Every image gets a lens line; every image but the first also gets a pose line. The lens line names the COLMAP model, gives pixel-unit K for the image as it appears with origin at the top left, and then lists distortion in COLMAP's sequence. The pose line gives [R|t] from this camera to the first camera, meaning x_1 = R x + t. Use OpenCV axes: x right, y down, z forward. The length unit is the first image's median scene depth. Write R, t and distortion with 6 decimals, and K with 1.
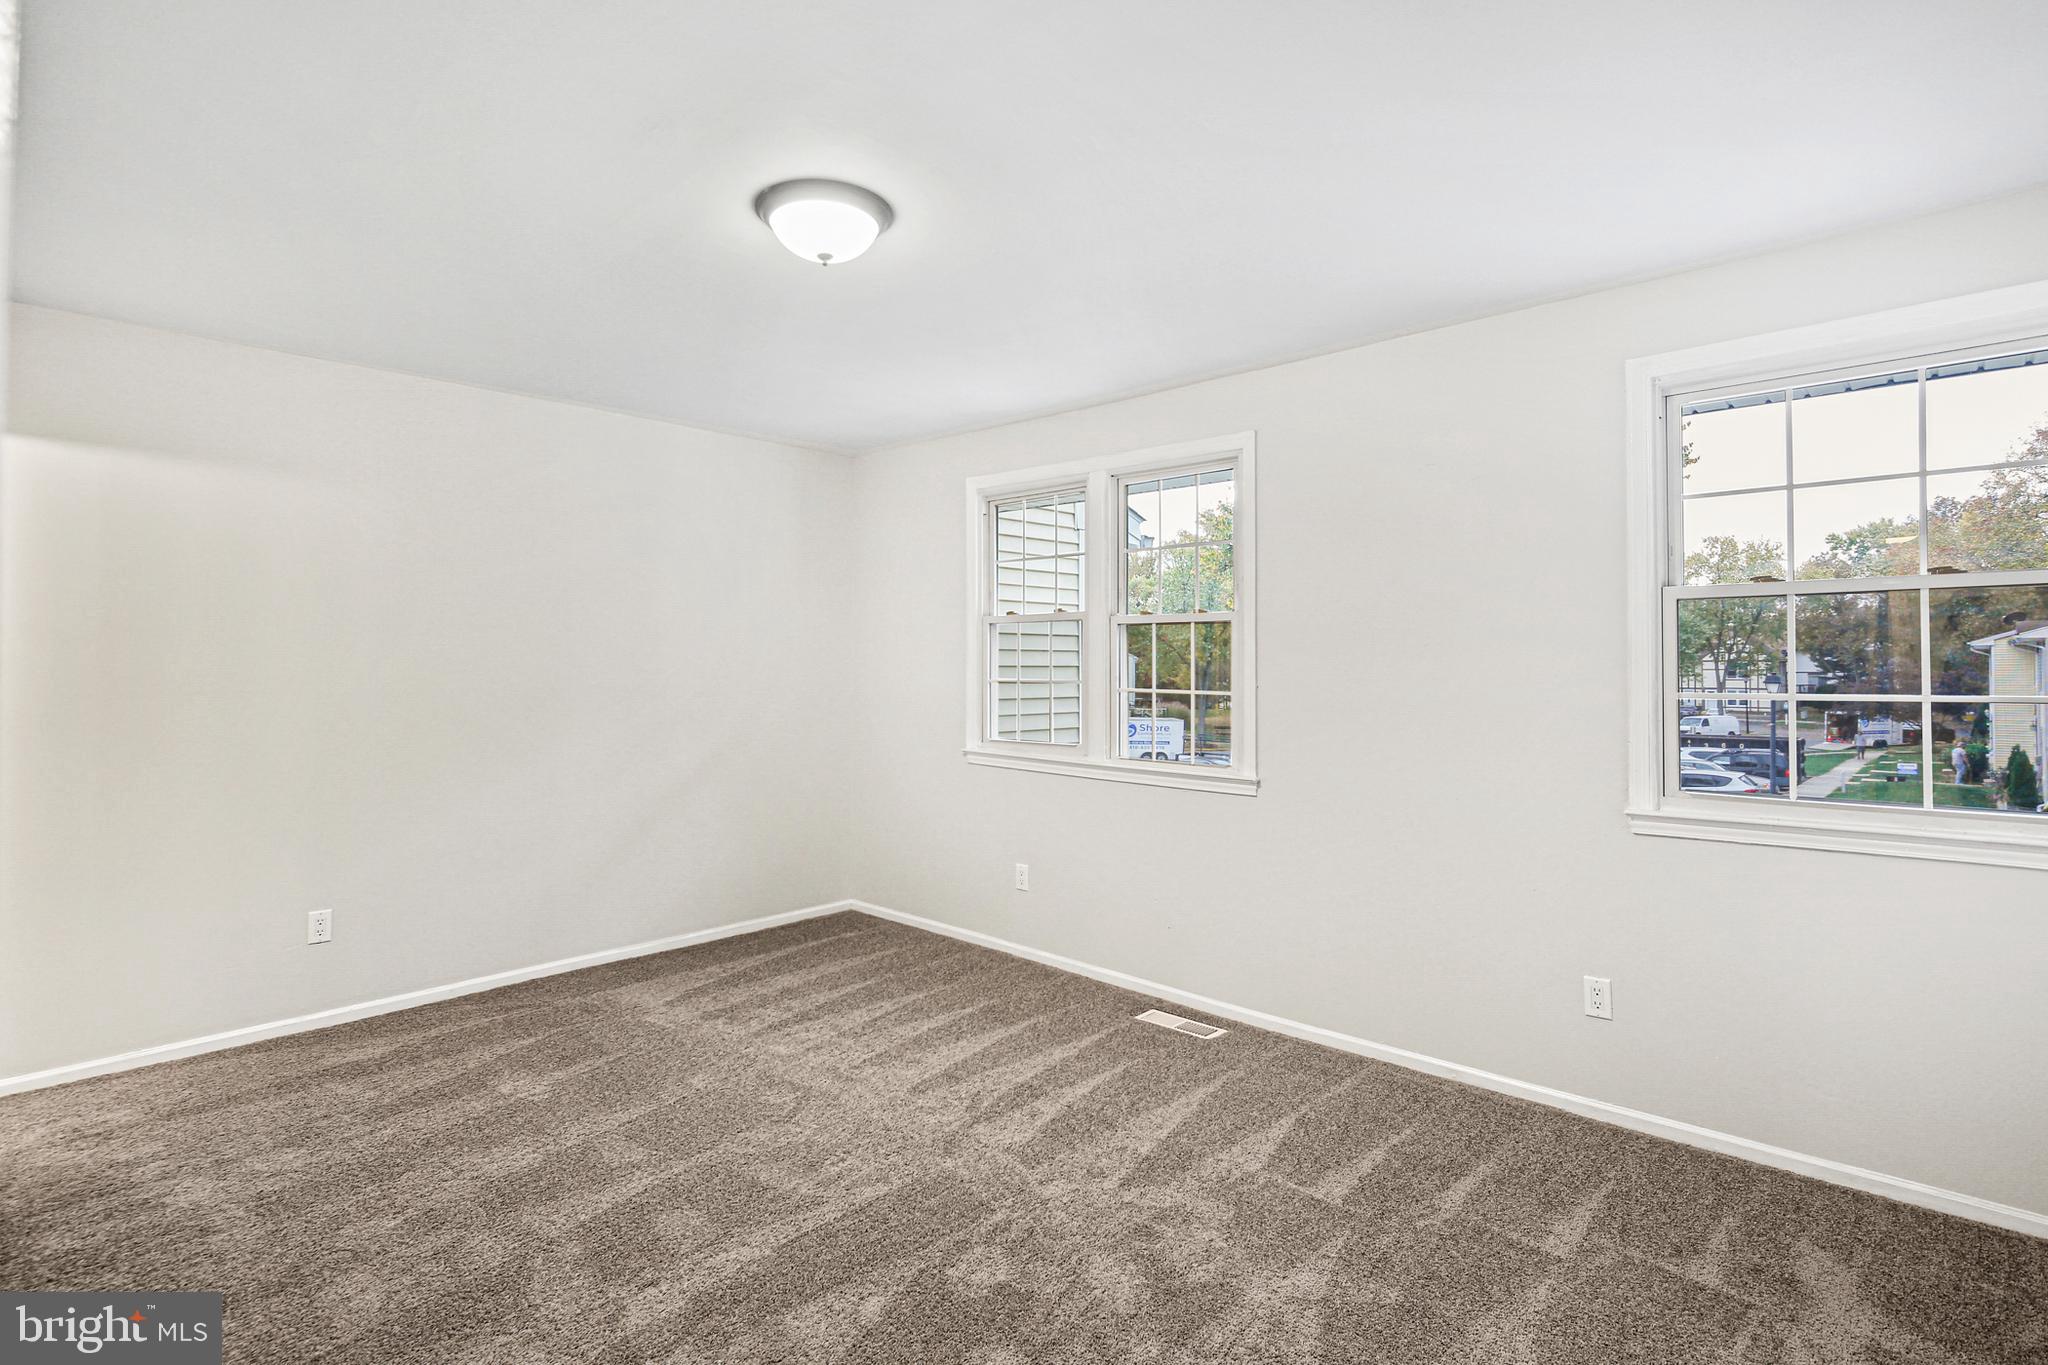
lens RADIAL K [[1005.5, 0, 1024.0], [0, 1005.5, 682.5], [0, 0, 1]] dist [0.002950, -0.000399]
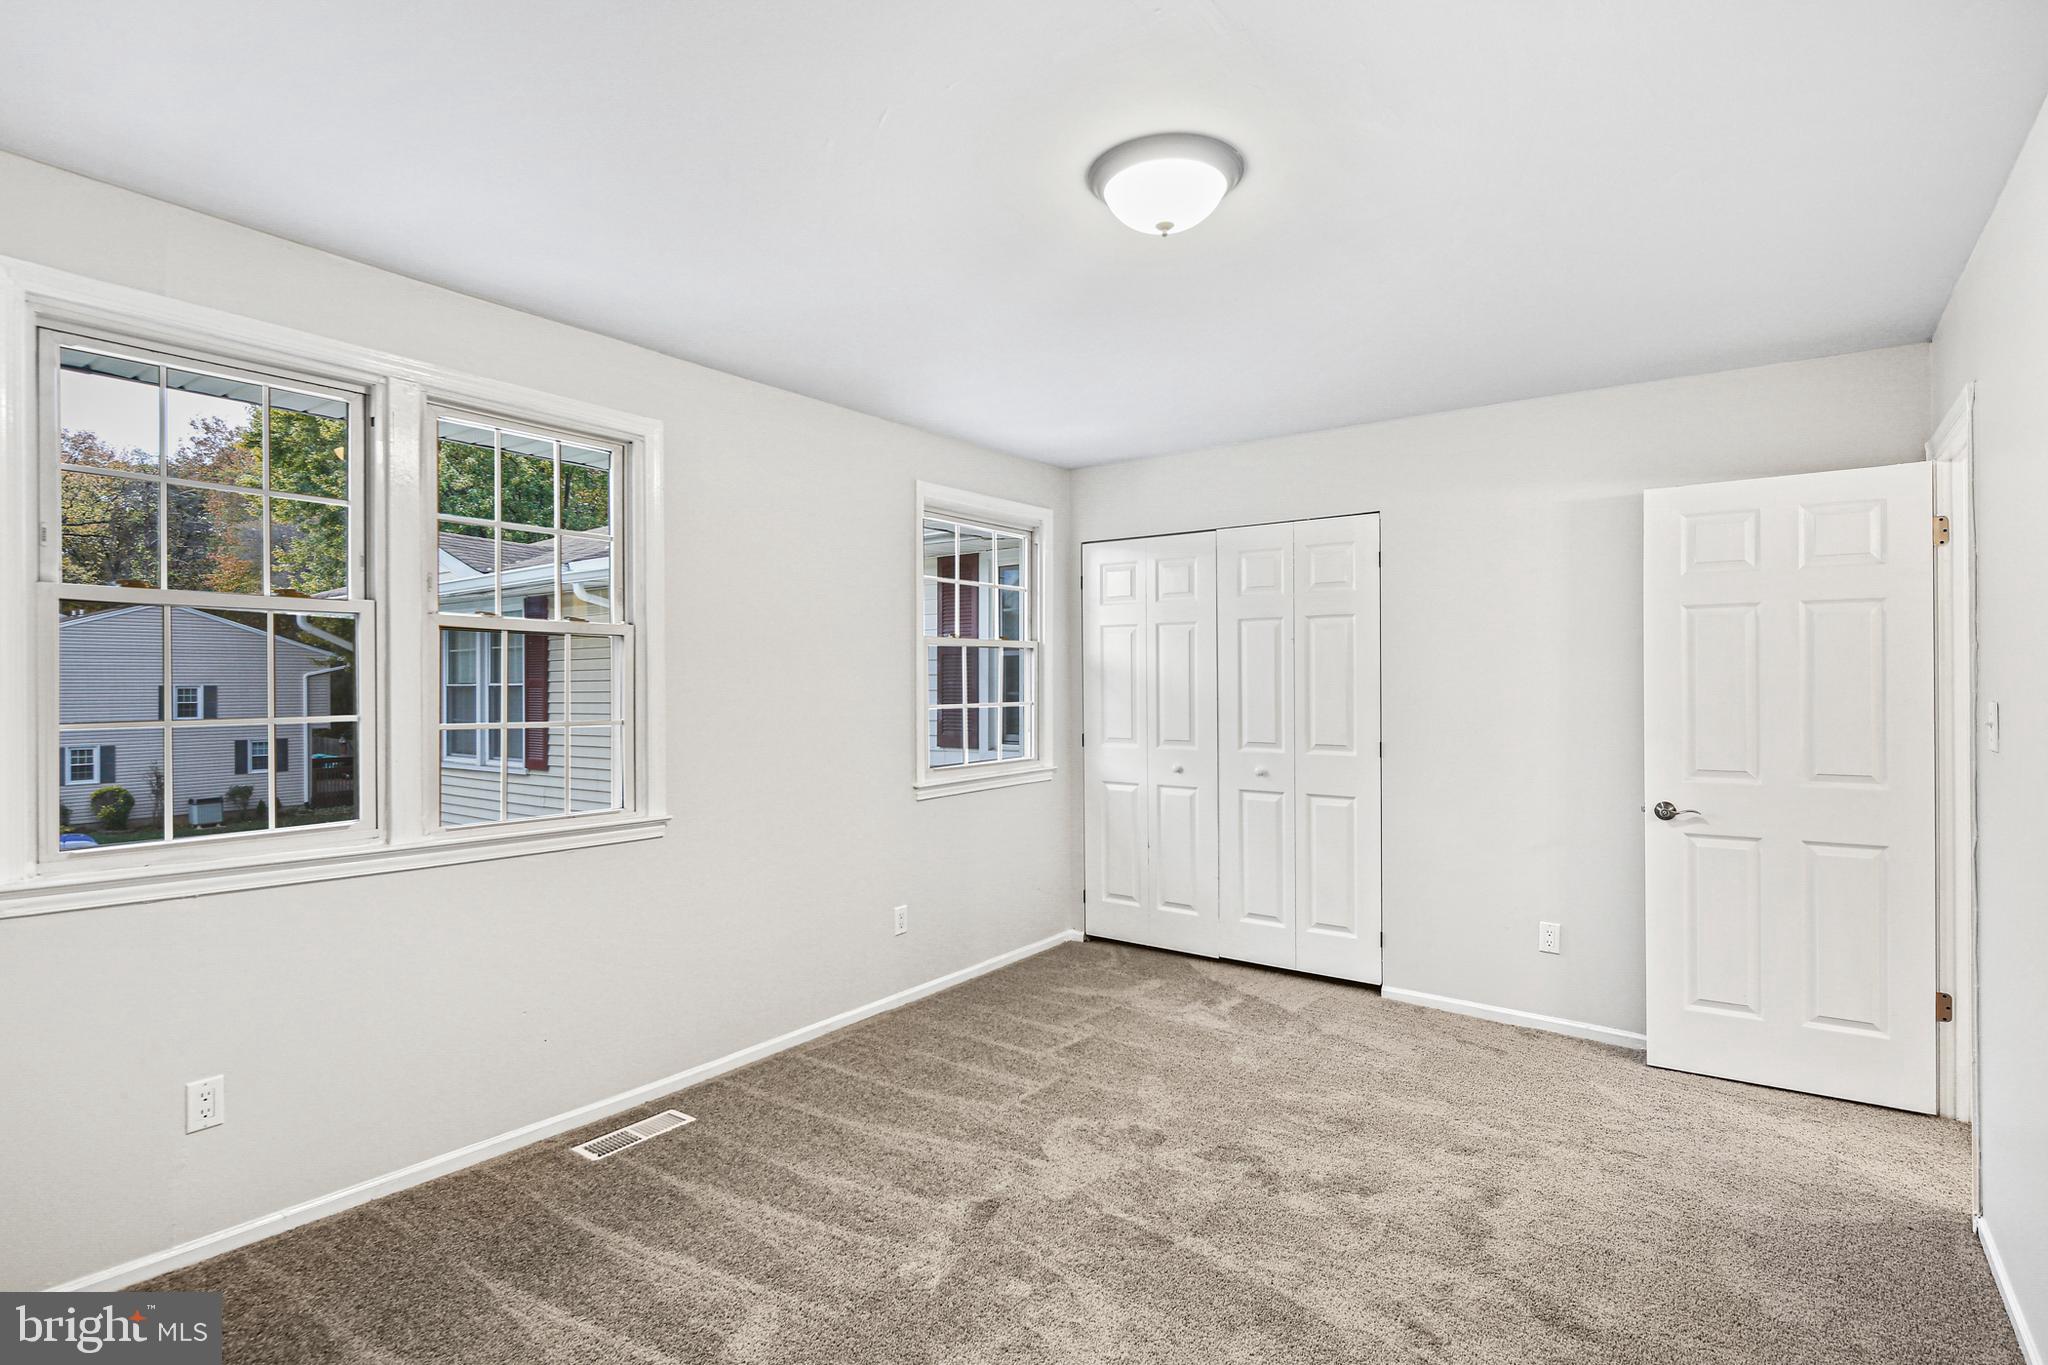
lens RADIAL K [[1005.5, 0, 1024.0], [0, 1005.5, 682.5], [0, 0, 1]] dist [0.002950, -0.000399]
pose [[-0.120253, -0.003240, 0.992738, -0.739033], [0.011916, 0.999918, 0.004707, -0.025410], [-0.992672, 0.012395, -0.120204, 0.842433]]
